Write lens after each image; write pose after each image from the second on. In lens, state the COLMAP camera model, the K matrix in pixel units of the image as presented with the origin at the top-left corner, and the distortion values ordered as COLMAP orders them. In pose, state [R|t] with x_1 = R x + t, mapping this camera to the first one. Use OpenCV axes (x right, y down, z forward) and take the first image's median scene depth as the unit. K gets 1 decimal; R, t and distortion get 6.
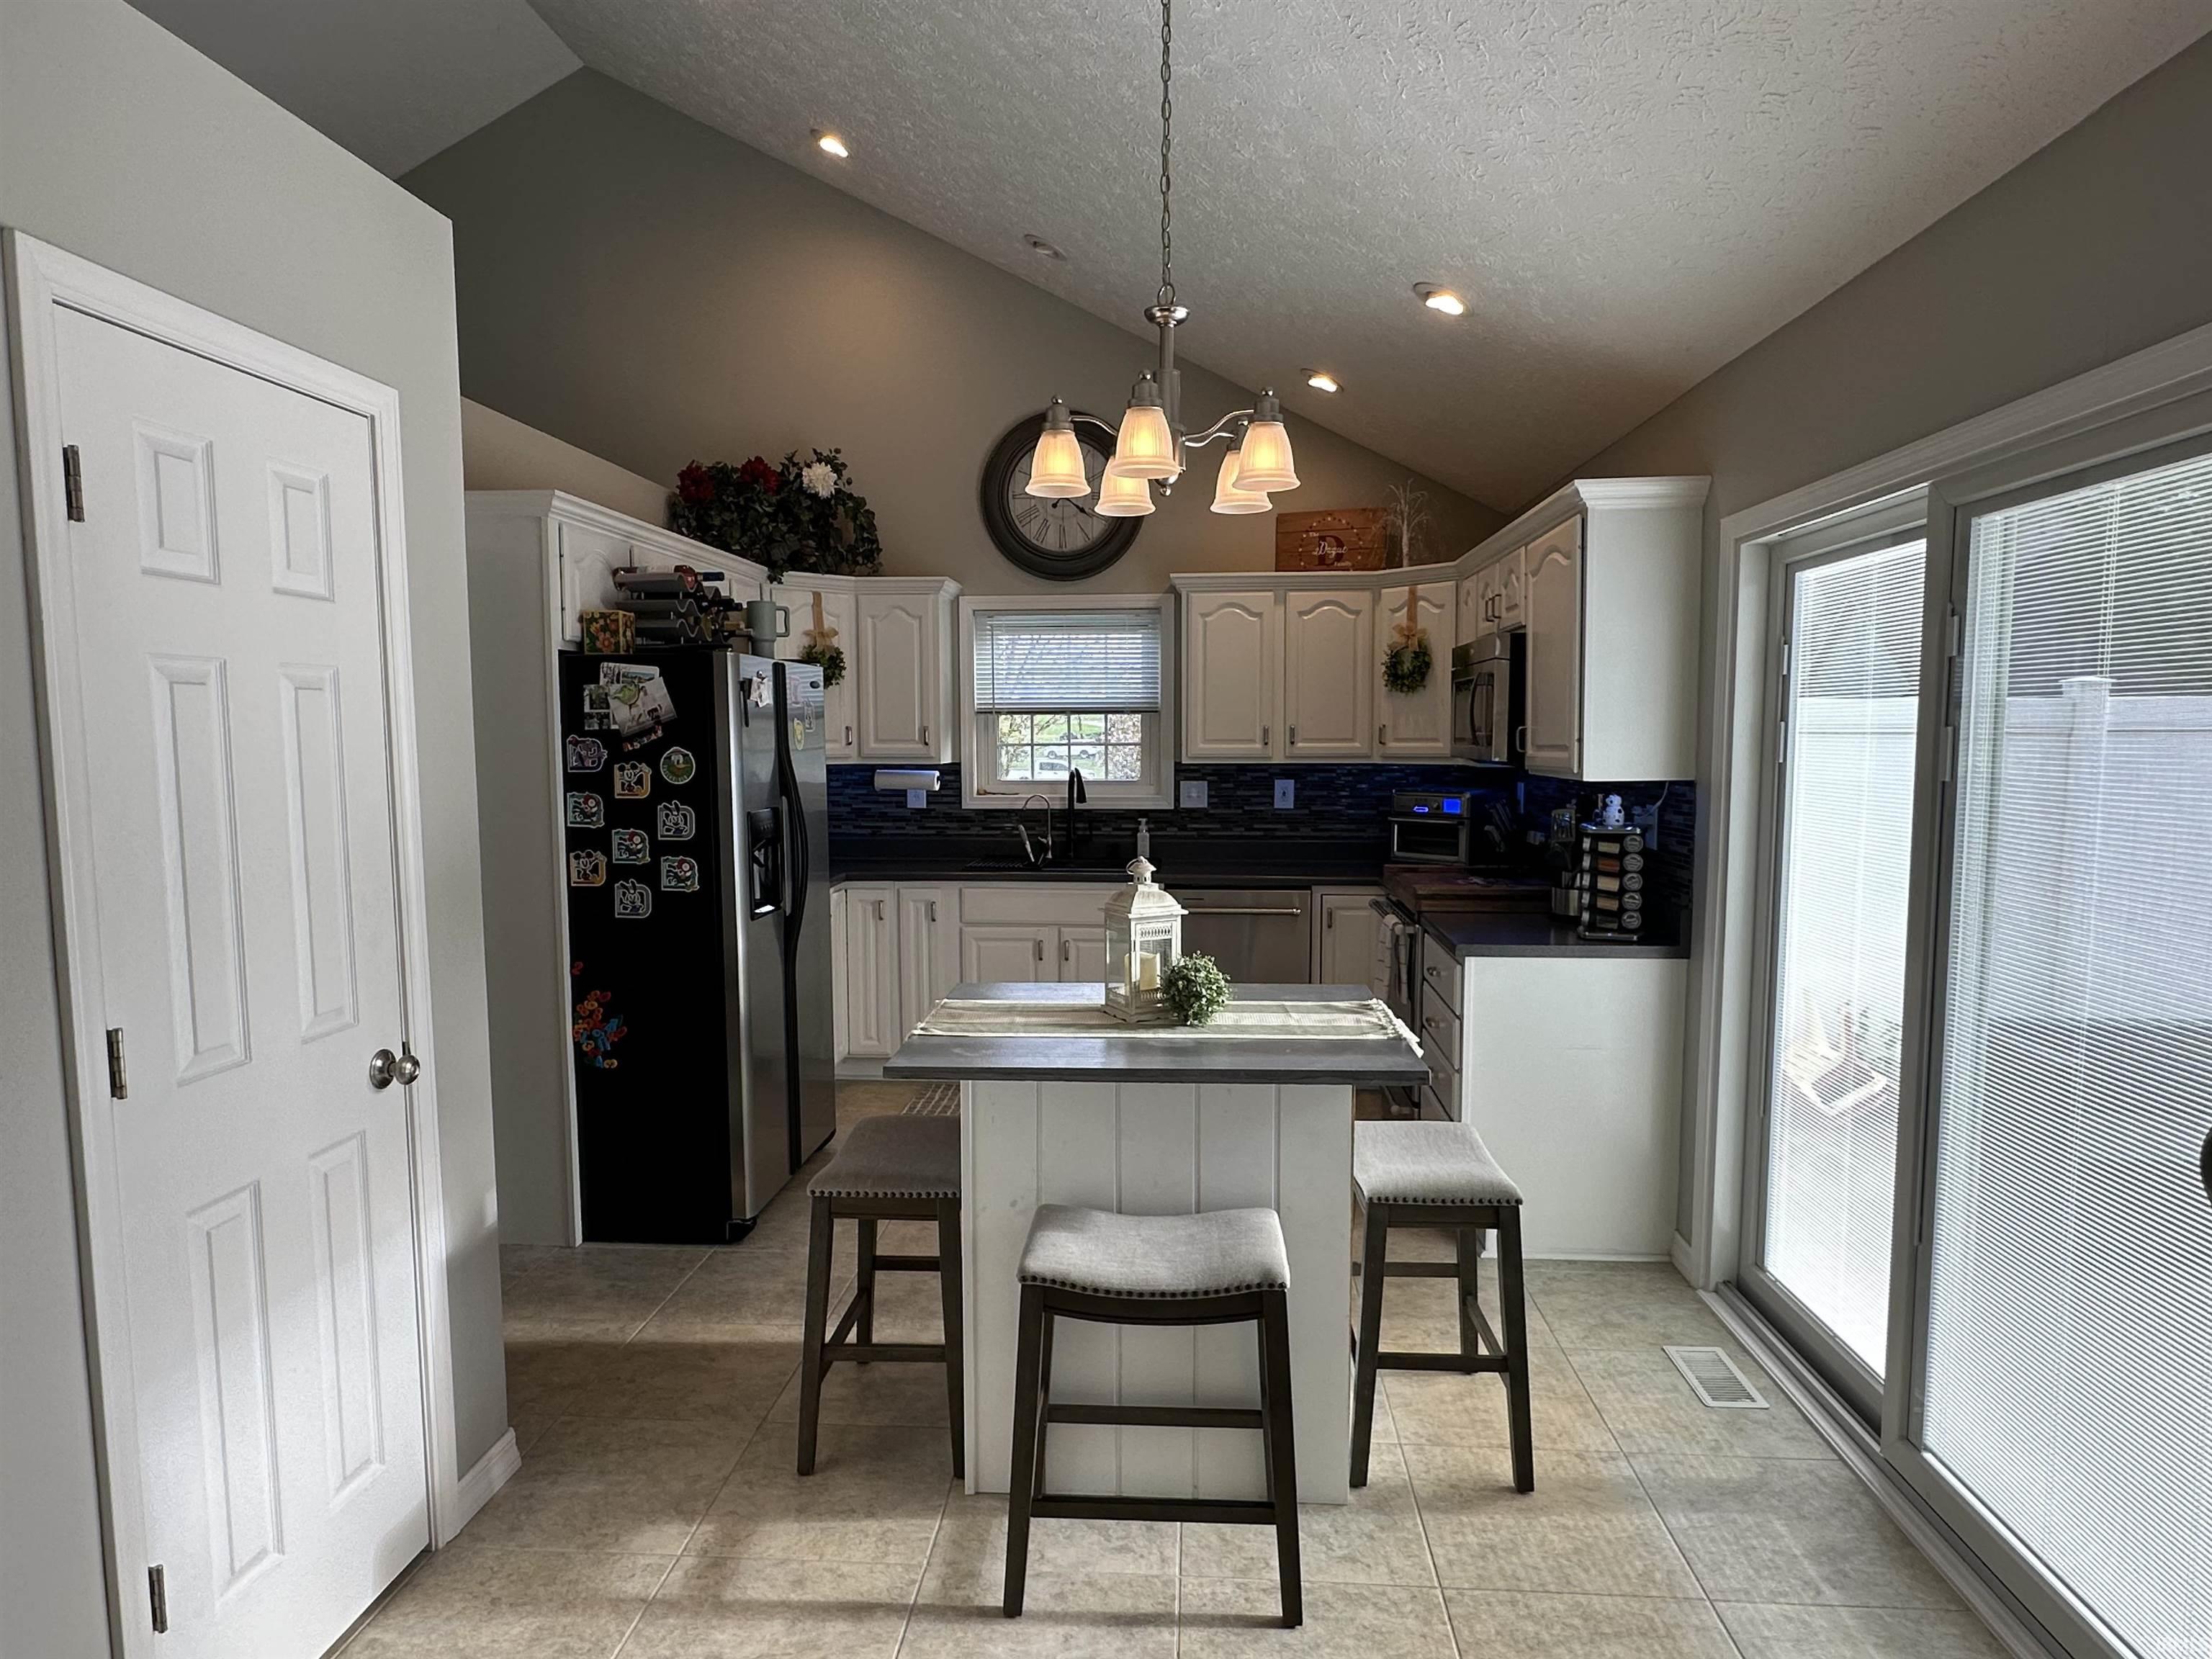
lens RADIAL K [[1280.5, 0, 1107.7], [0, 1280.5, 832.5], [0, 0, 1]] dist [-0.028926, -0.000253]
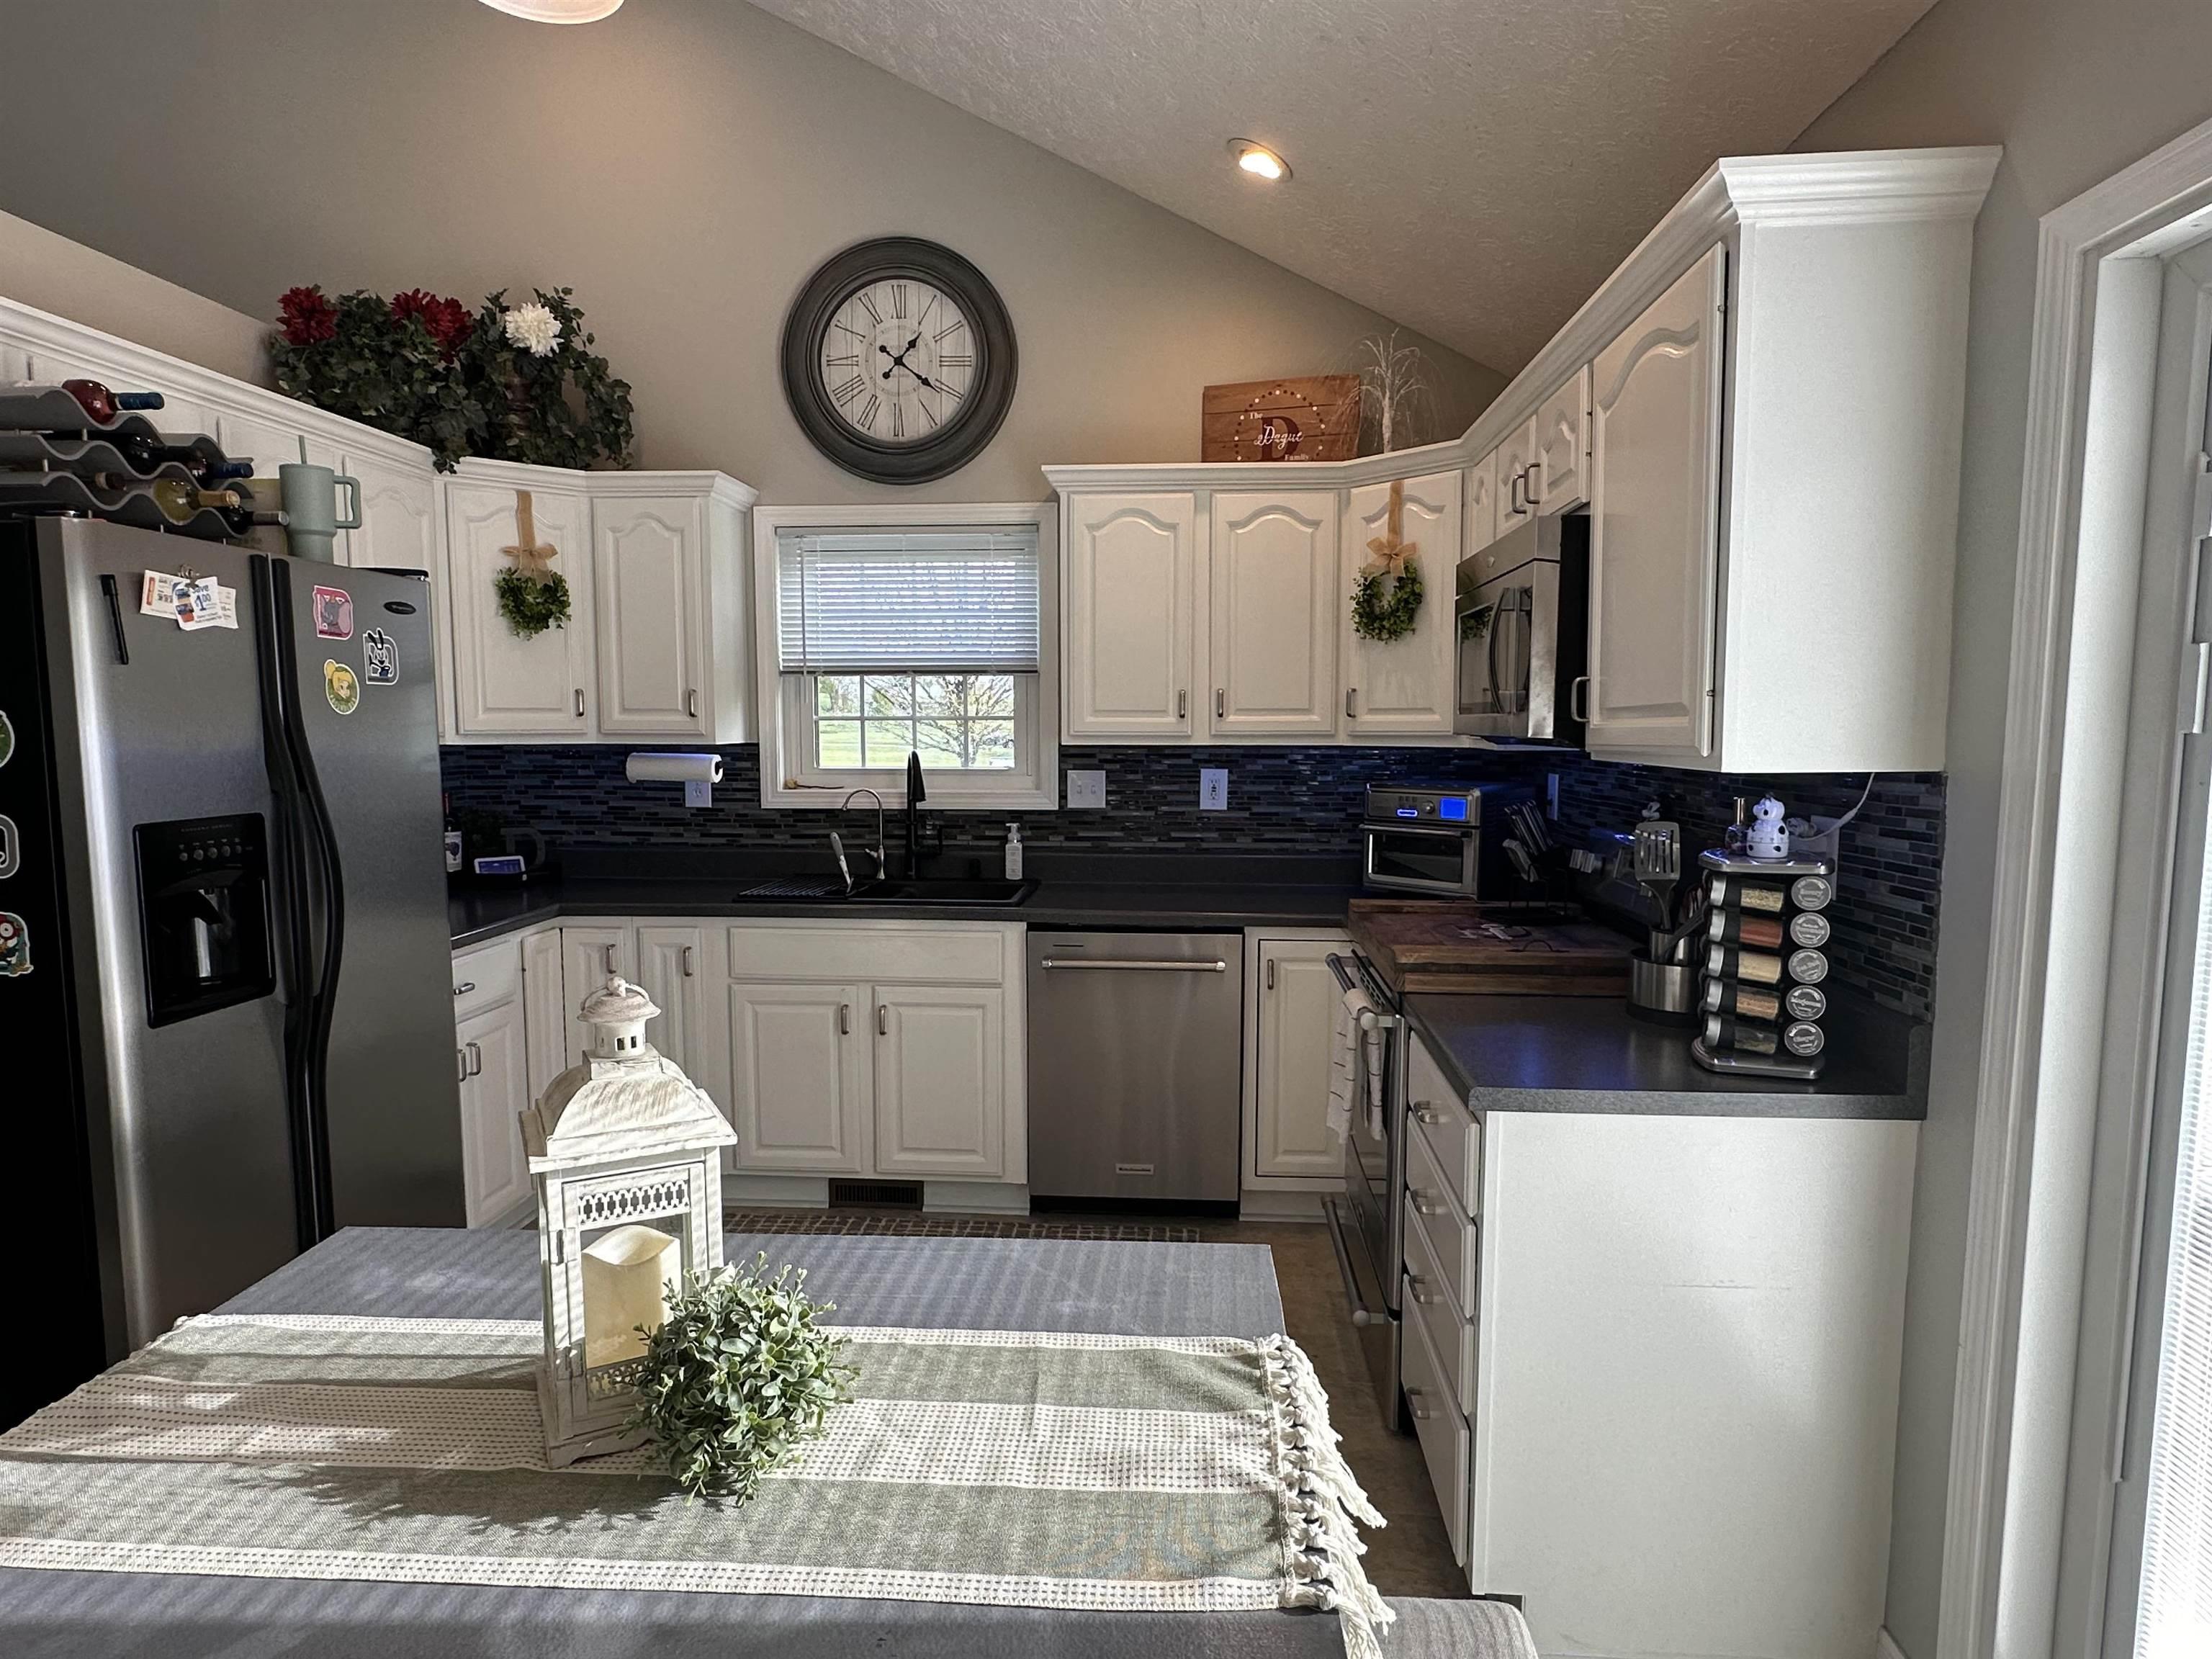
lens RADIAL K [[1280.5, 0, 1108.7], [0, 1280.5, 837.9], [0, 0, 1]] dist [-0.028926, -0.000253]
pose [[0.999952, 0.003497, 0.009149, 0.080903], [-0.003609, 0.999919, 0.012220, -0.012907], [-0.009106, -0.012252, 0.999883, 0.324405]]
